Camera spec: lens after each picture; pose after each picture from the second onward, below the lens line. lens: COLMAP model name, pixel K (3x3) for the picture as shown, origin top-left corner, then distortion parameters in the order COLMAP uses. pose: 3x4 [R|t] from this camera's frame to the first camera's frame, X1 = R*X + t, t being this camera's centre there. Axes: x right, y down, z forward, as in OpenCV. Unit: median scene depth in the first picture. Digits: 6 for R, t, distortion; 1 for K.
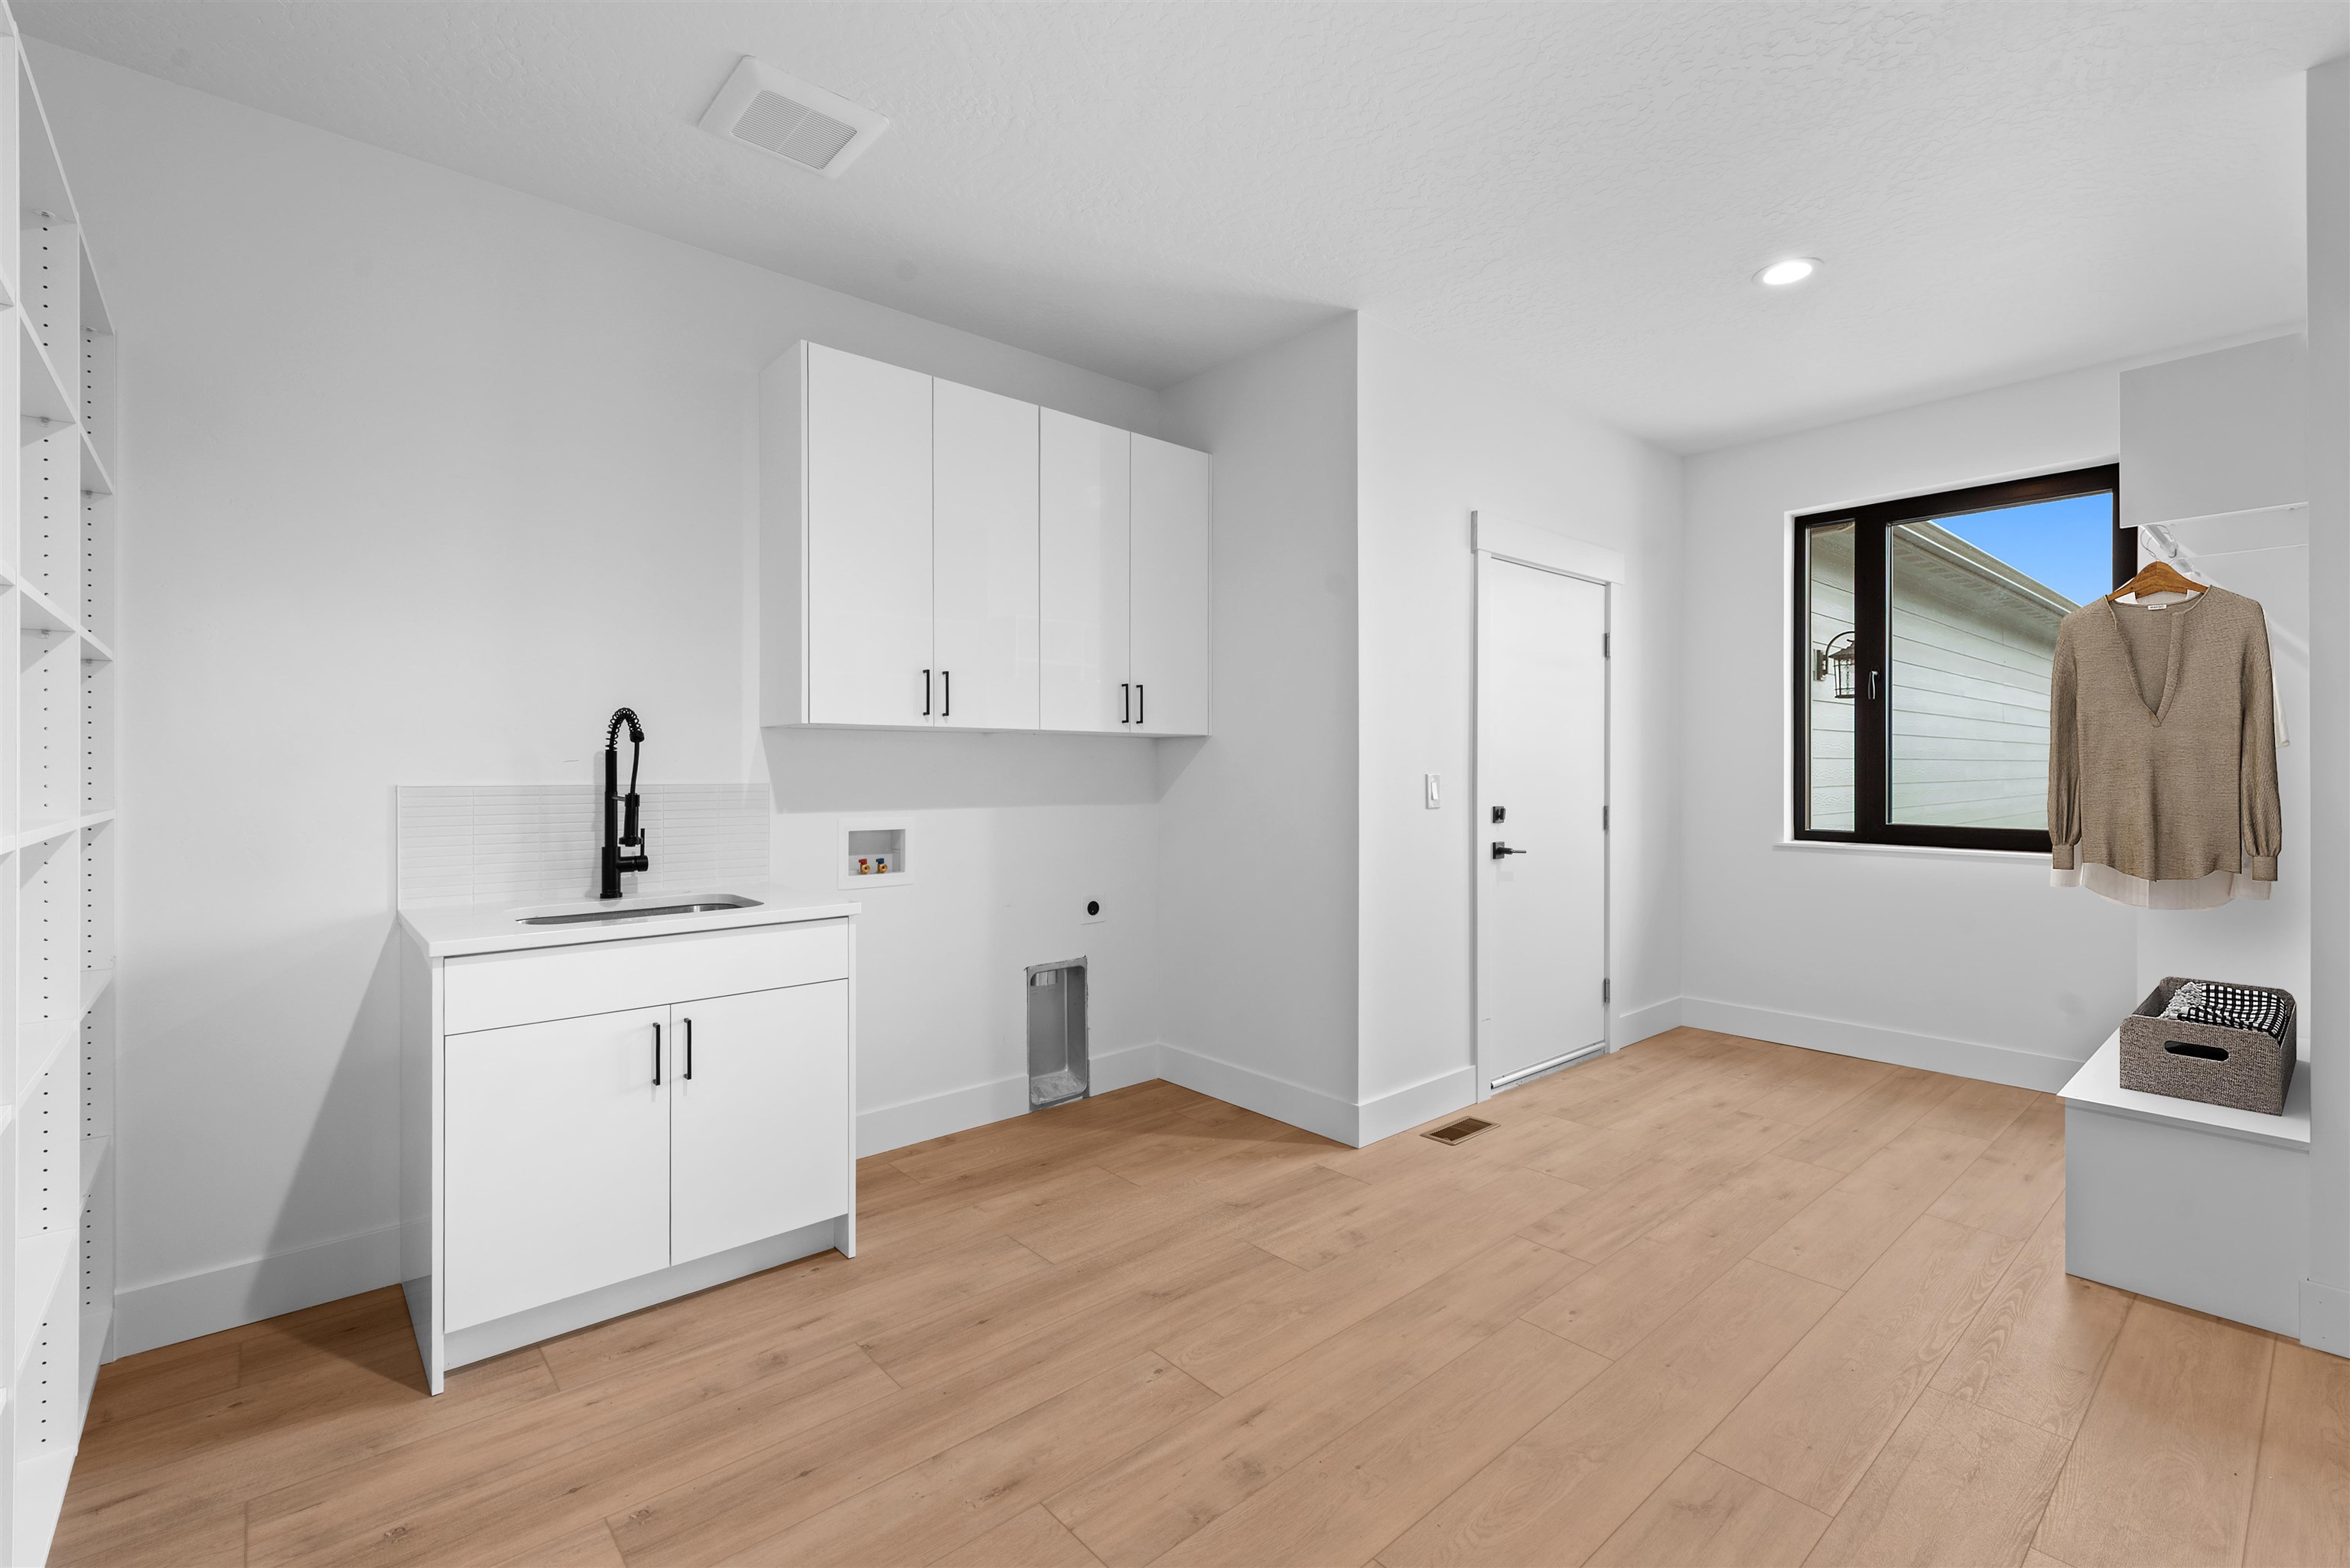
lens RADIAL K [[1029.8, 0, 1183.8], [0, 1029.8, 777.7], [0, 0, 1]] dist [0.016020, 0.000452]
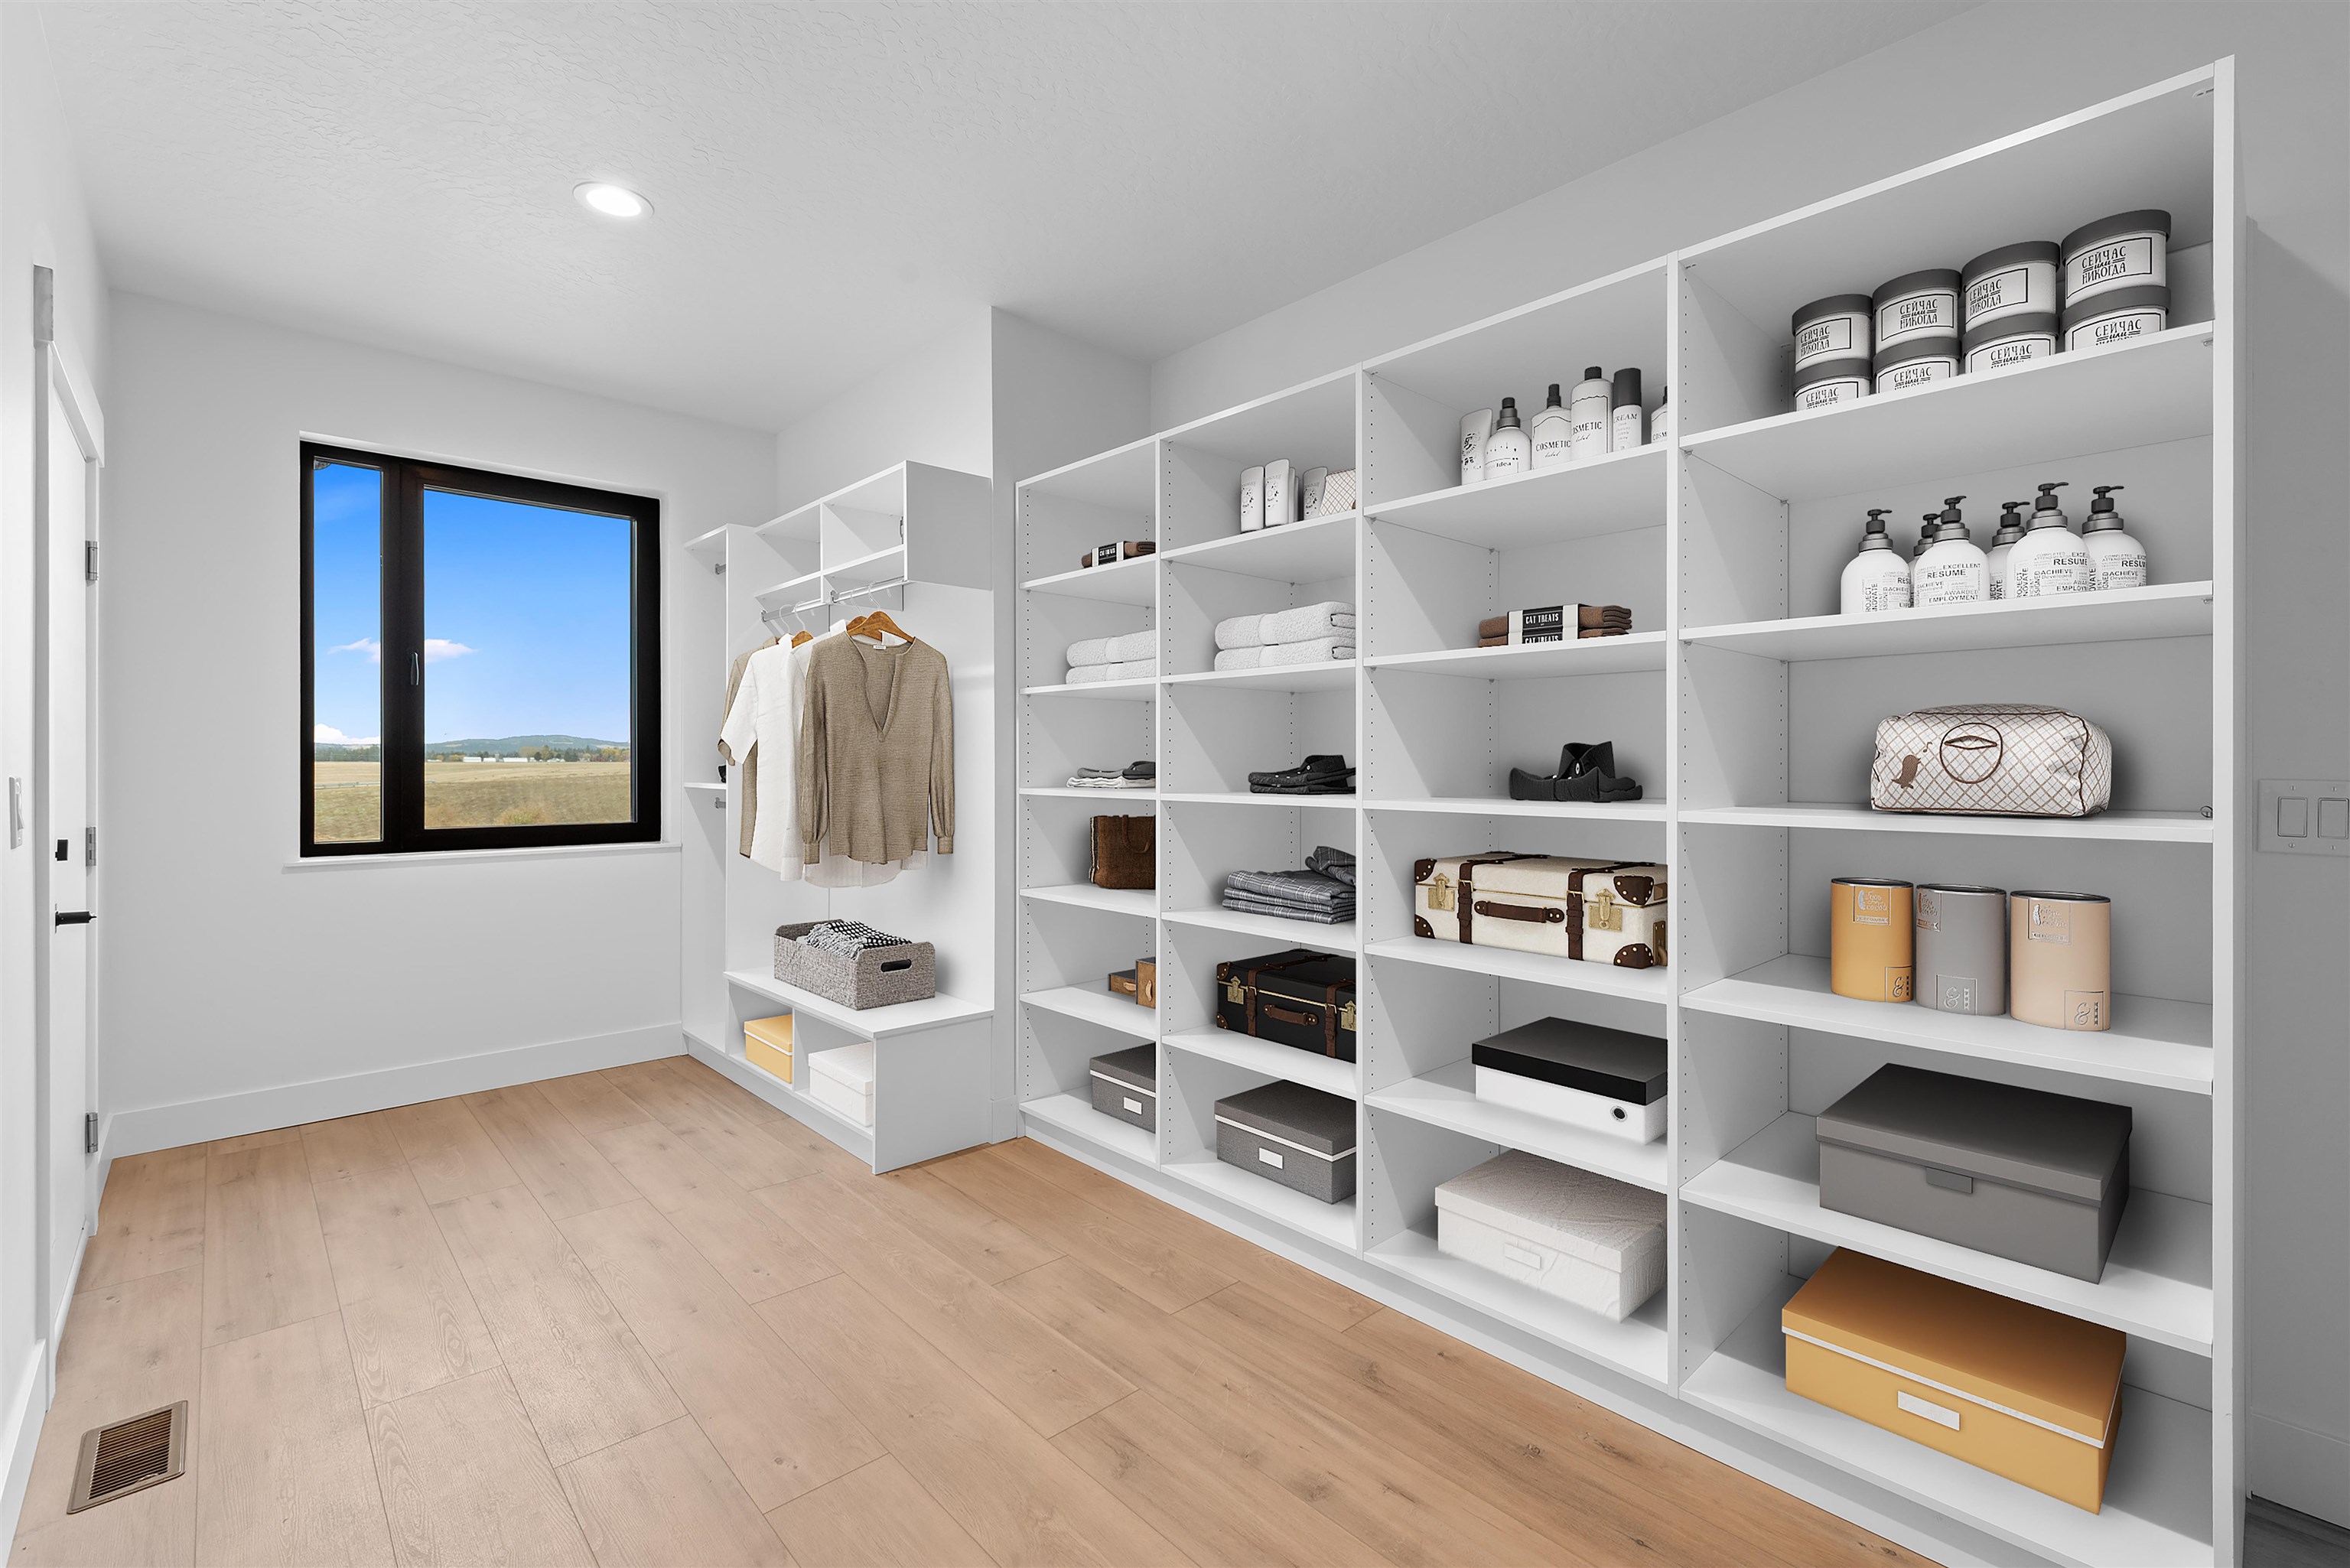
lens RADIAL K [[1029.8, 0, 1192.5], [0, 1029.8, 775.6], [0, 0, 1]] dist [0.016020, 0.000452]
pose [[-0.040426, -0.009077, 0.999141, -0.274013], [0.001322, 0.999957, 0.009138, -0.008885], [-0.999182, 0.001690, -0.040413, 0.462958]]
